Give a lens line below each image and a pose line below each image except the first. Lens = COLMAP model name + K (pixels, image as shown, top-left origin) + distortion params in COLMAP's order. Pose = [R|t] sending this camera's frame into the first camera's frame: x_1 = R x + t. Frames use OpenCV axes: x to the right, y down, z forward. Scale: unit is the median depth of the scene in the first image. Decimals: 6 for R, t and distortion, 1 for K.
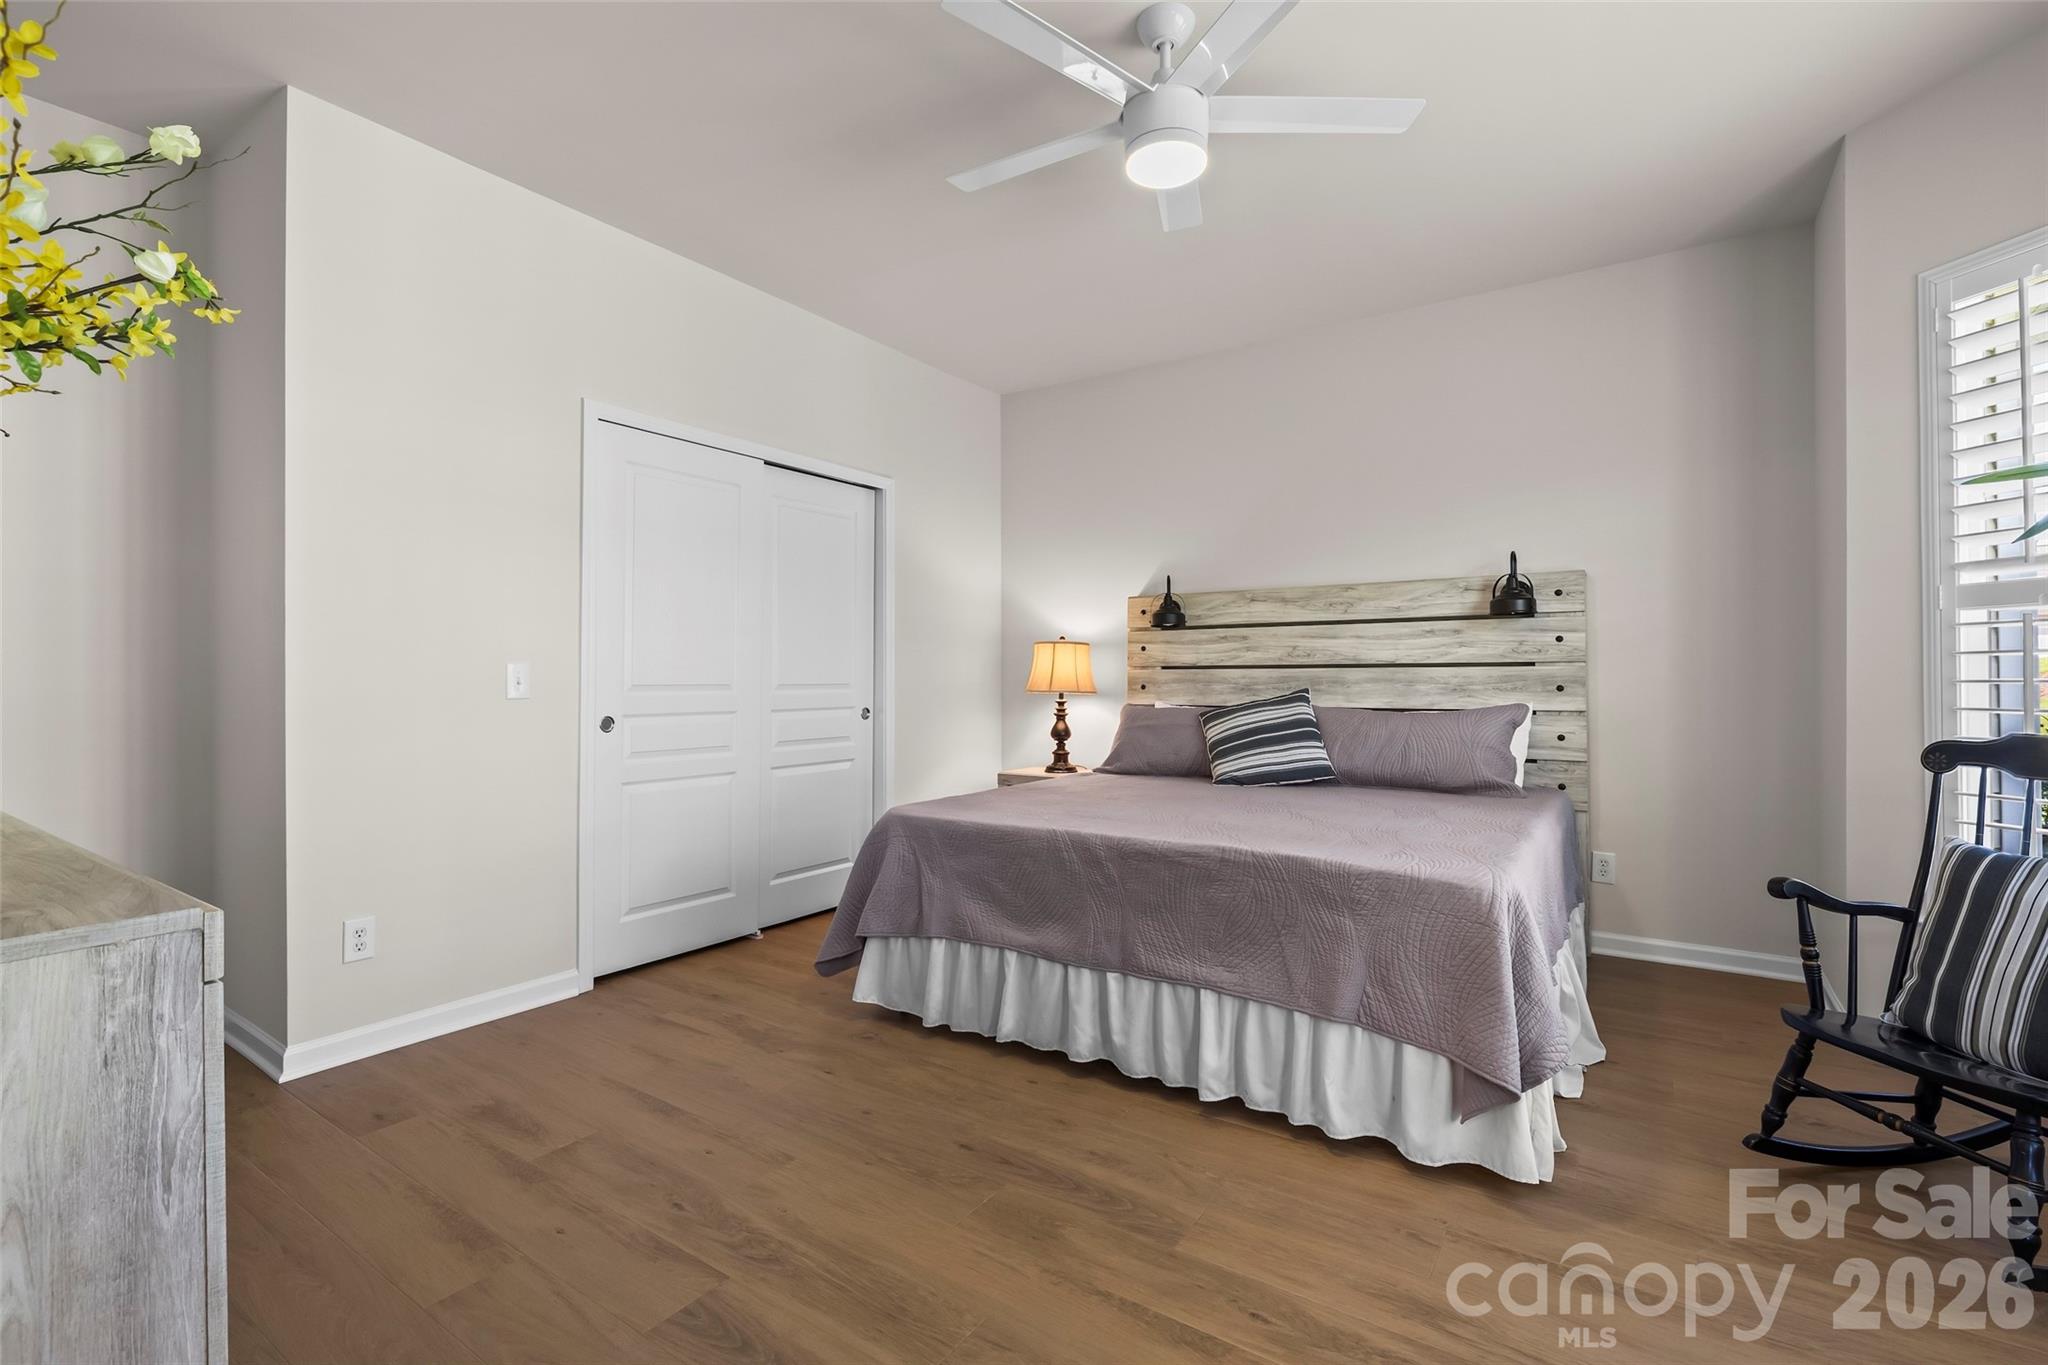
lens RADIAL K [[925.6, 0, 1048.8], [0, 925.6, 667.3], [0, 0, 1]] dist [0.022222, 0.000132]
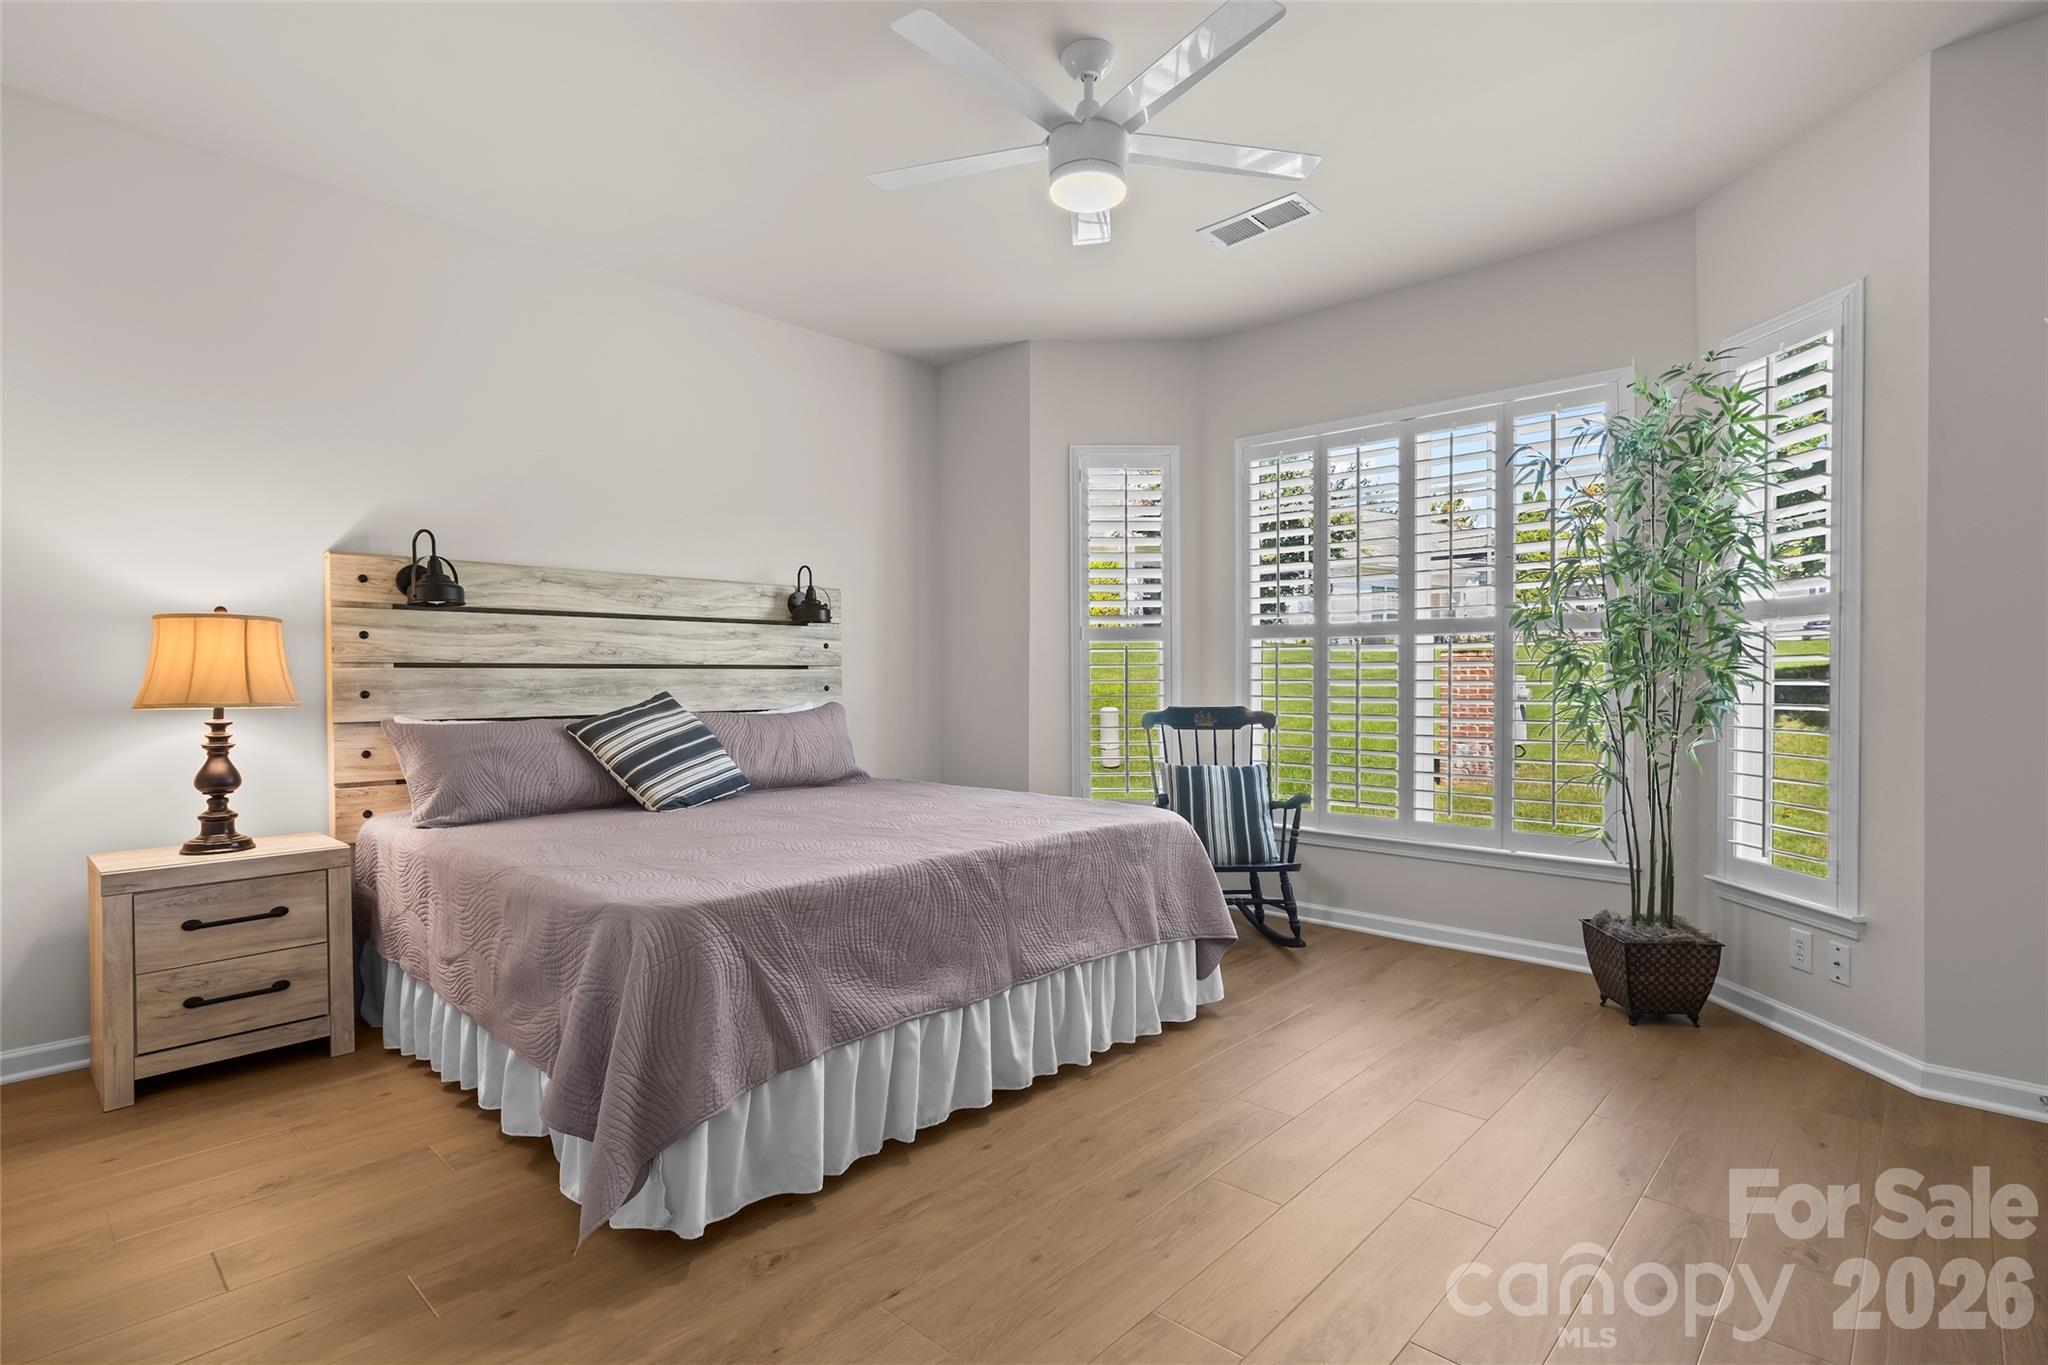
lens RADIAL K [[973.0, 0, 1013.5], [0, 973.0, 676.0], [0, 0, 1]] dist [-0.002986, -0.001870]
pose [[0.180538, 0.004821, 0.983556, -0.558838], [-0.007074, 0.999968, -0.003603, 0.008901], [-0.983543, -0.006307, 0.180567, 0.509259]]
